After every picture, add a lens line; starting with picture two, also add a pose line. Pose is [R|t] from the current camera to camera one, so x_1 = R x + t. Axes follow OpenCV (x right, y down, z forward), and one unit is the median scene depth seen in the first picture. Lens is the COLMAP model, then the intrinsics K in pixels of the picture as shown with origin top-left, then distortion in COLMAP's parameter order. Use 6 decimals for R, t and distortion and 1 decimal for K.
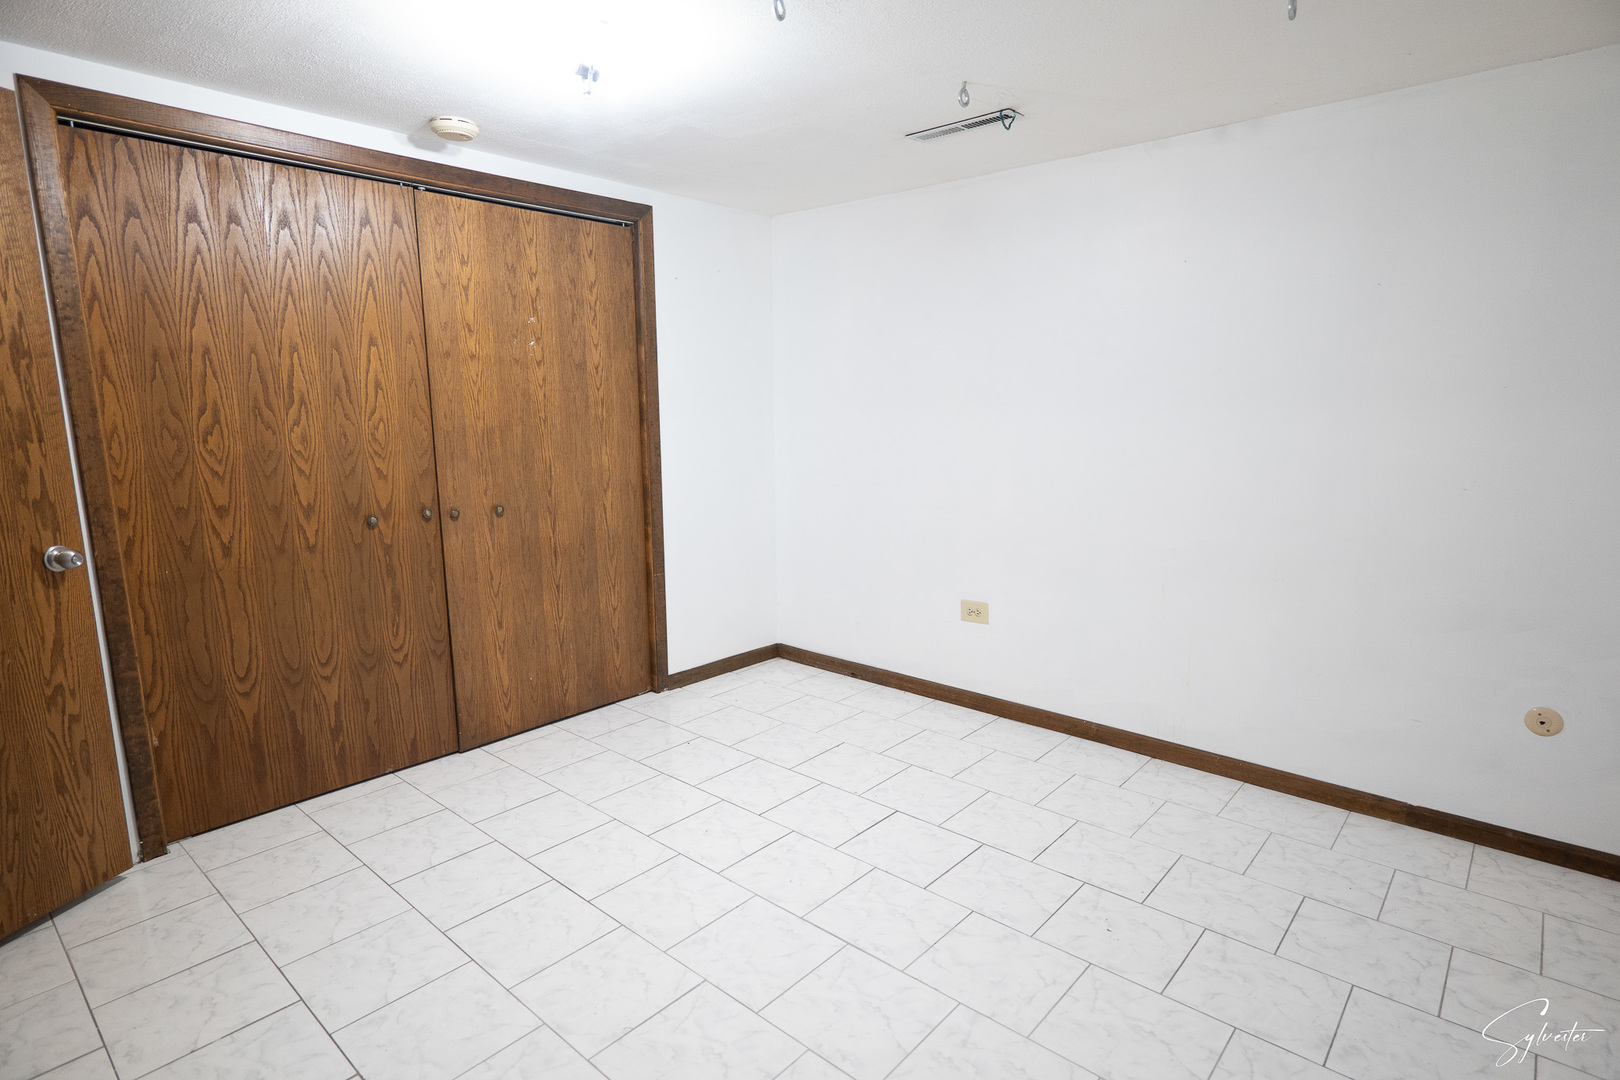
lens RADIAL K [[845.4, 0, 814.8], [0, 845.4, 542.7], [0, 0, 1]] dist [-0.024342, 0.021258]
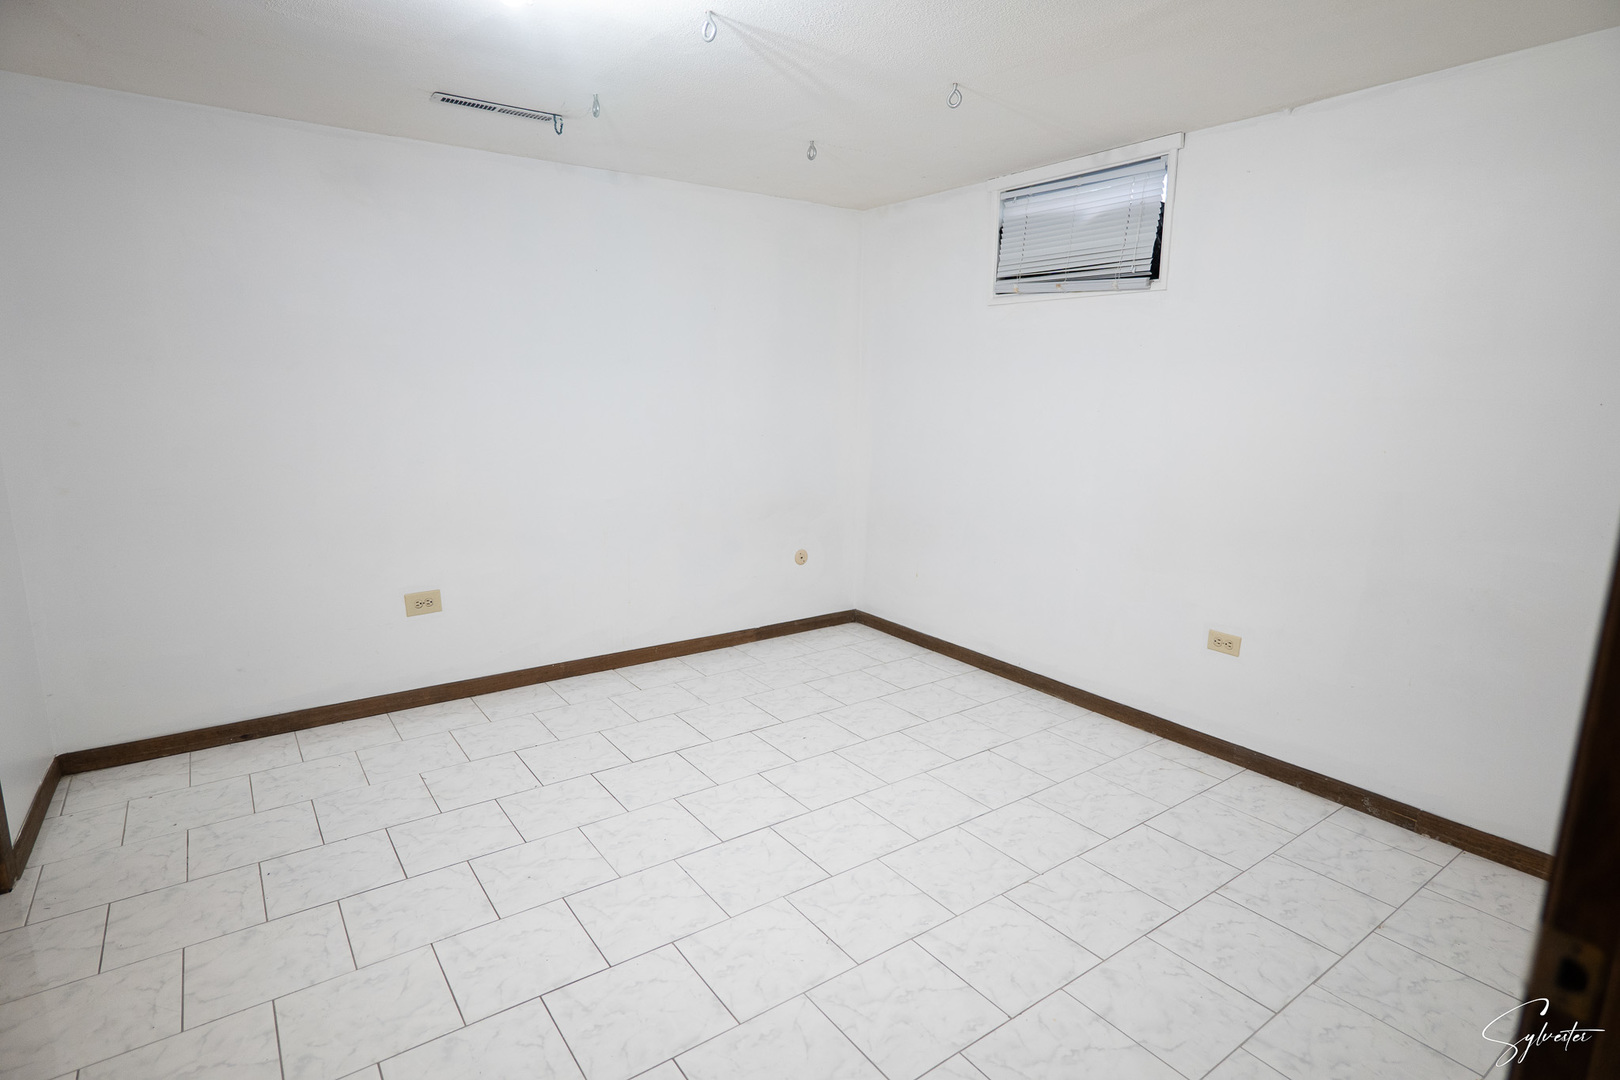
lens RADIAL K [[845.4, 0, 814.8], [0, 845.4, 542.7], [0, 0, 1]] dist [-0.024342, 0.021258]
pose [[0.226942, -0.176154, 0.957845, -0.649712], [0.149407, 0.978161, 0.144491, -0.059230], [-0.962380, 0.110318, 0.248304, 0.362566]]
